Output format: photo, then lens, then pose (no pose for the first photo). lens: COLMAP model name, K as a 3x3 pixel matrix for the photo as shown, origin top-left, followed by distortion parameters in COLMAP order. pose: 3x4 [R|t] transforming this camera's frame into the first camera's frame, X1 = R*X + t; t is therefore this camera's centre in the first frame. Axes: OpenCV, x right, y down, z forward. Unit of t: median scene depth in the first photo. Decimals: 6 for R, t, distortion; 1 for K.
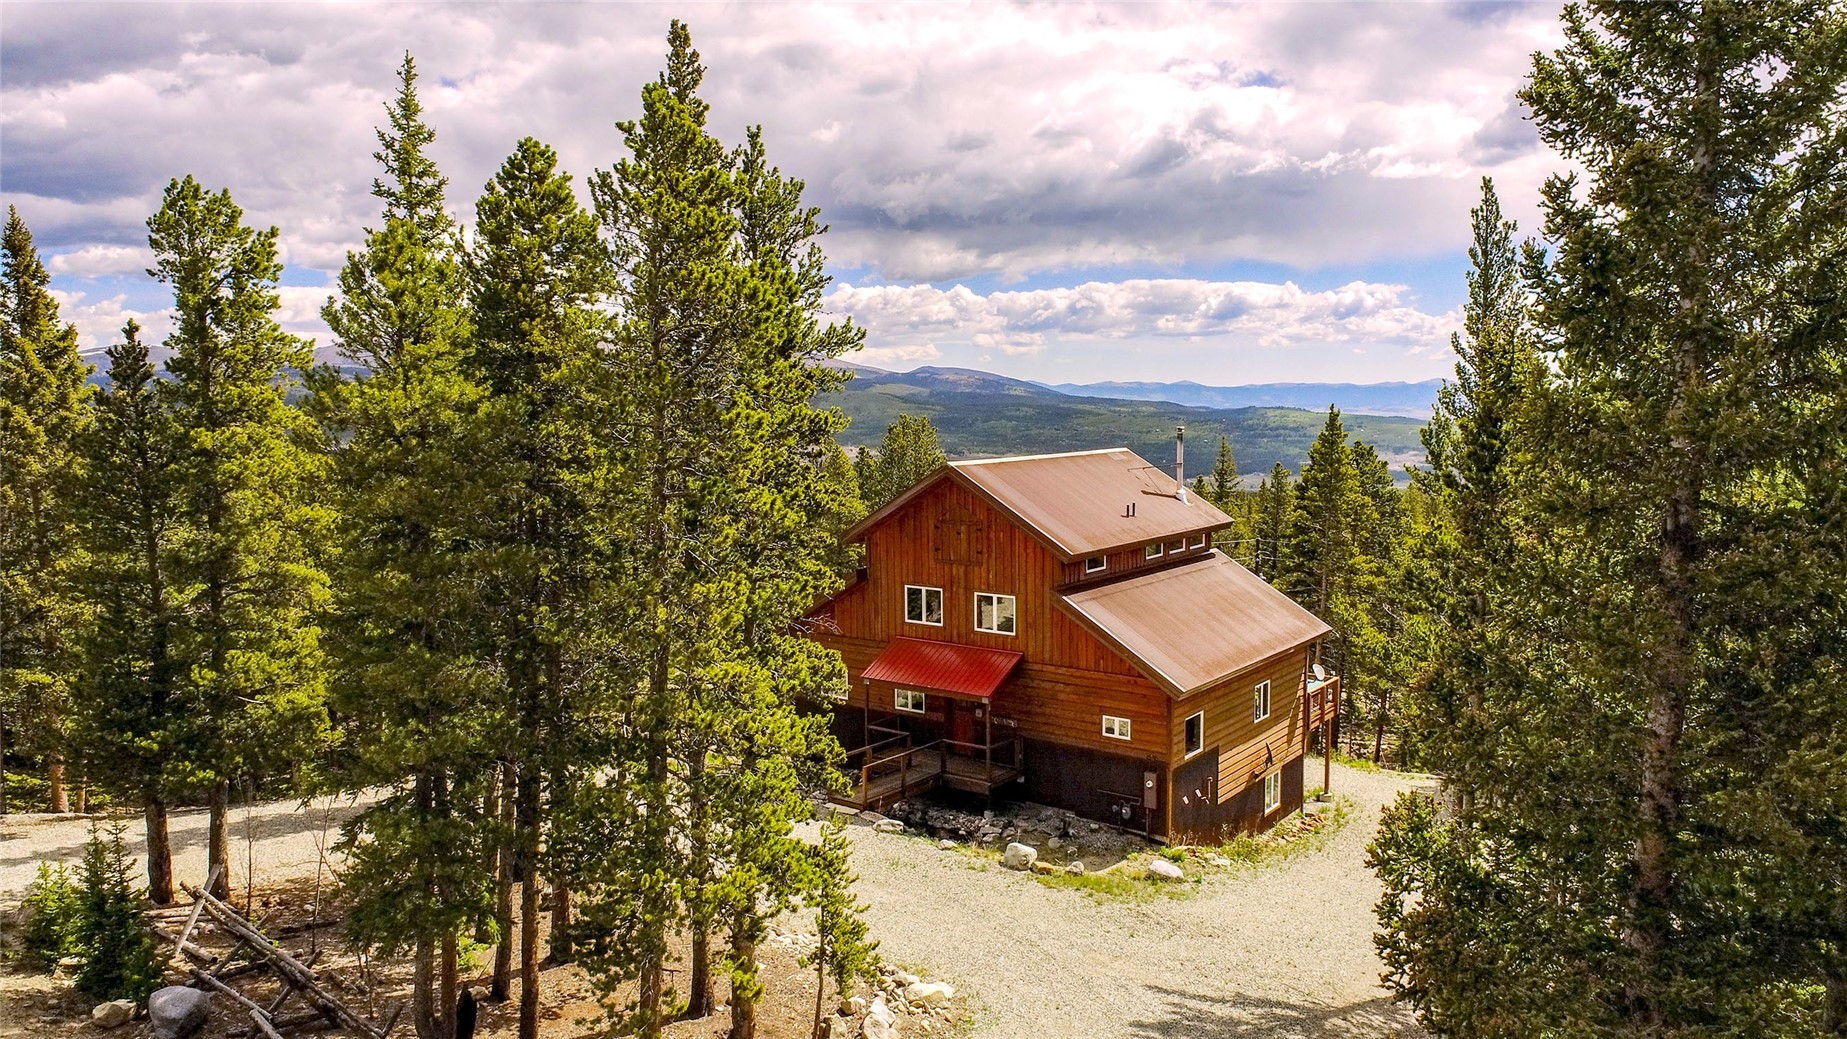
lens RADIAL K [[1352.5, 0, 923.5], [0, 1352.5, 519.5], [0, 0, 1]] dist [-0.010138, -0.000943]
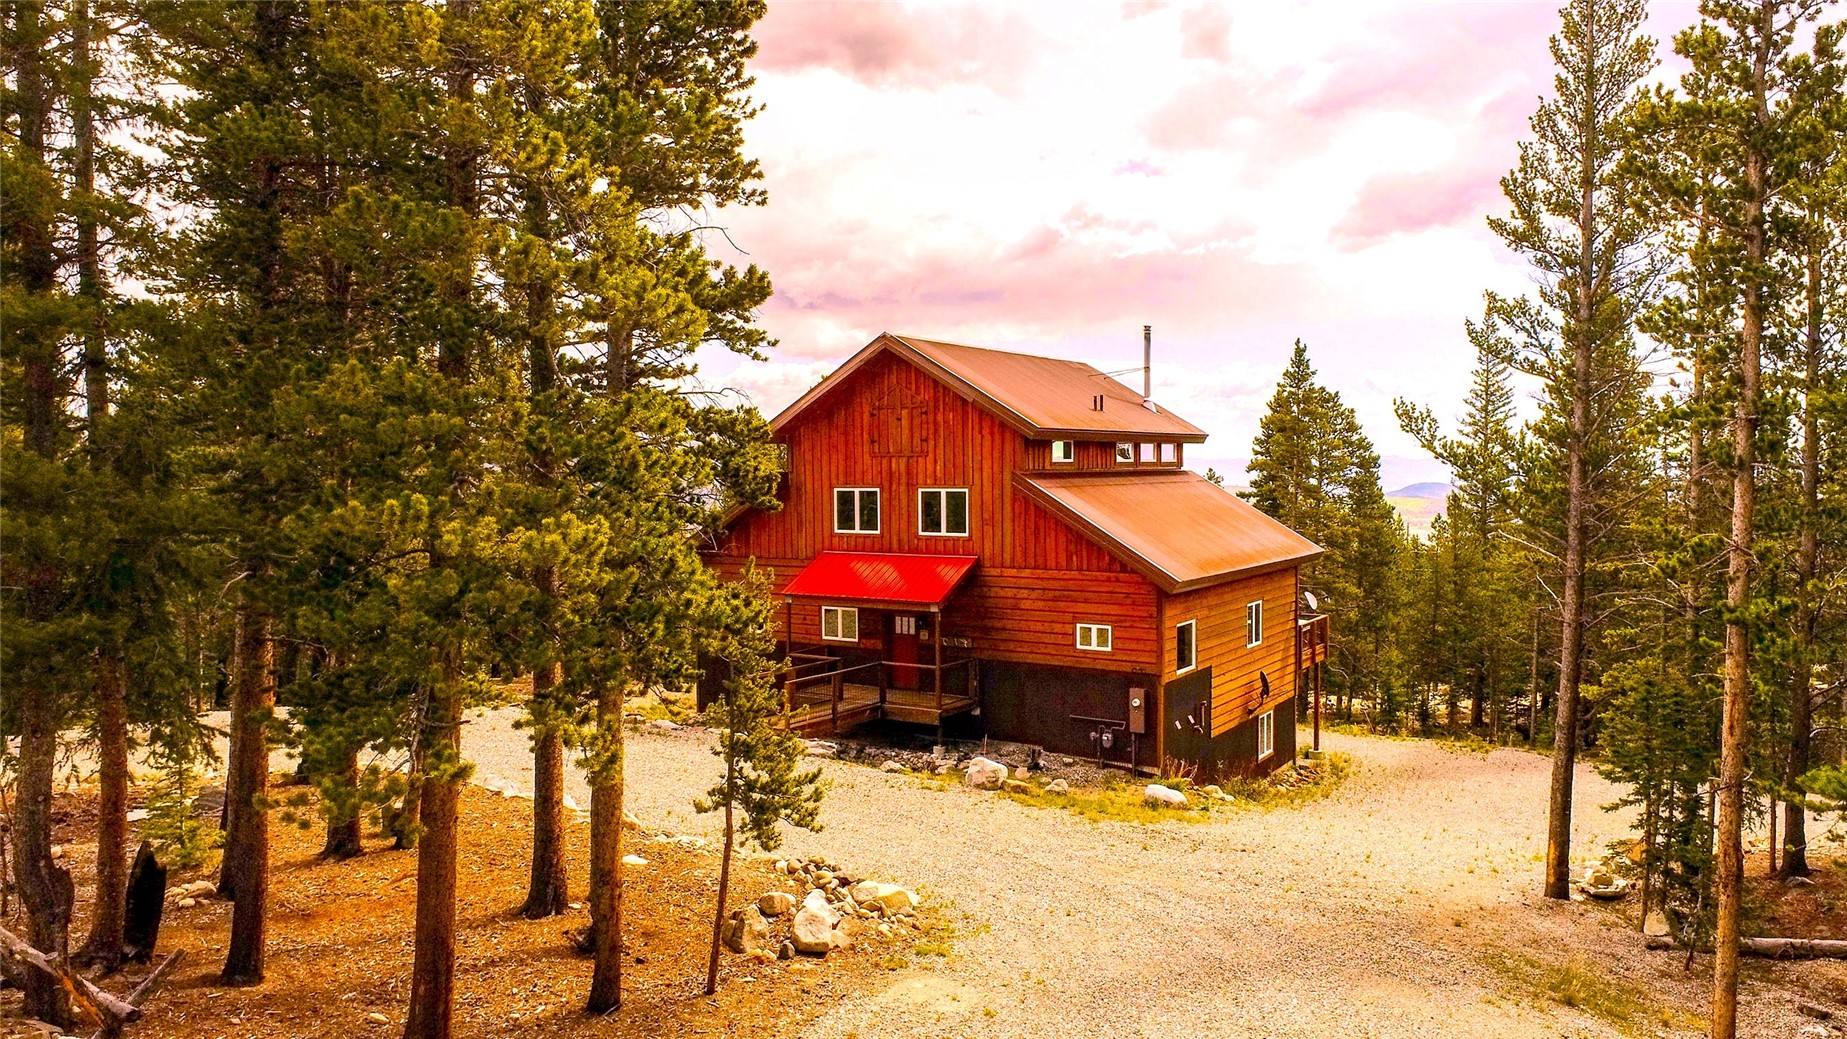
lens RADIAL K [[1295.1, 0, 927.5], [0, 1295.1, 525.4], [0, 0, 1]] dist [-0.009307, -0.000977]
pose [[0.997384, 0.000232, 0.072286, -0.015490], [0.004583, 0.997780, -0.066437, 0.137946], [-0.072141, 0.066594, 0.995169, 0.217063]]
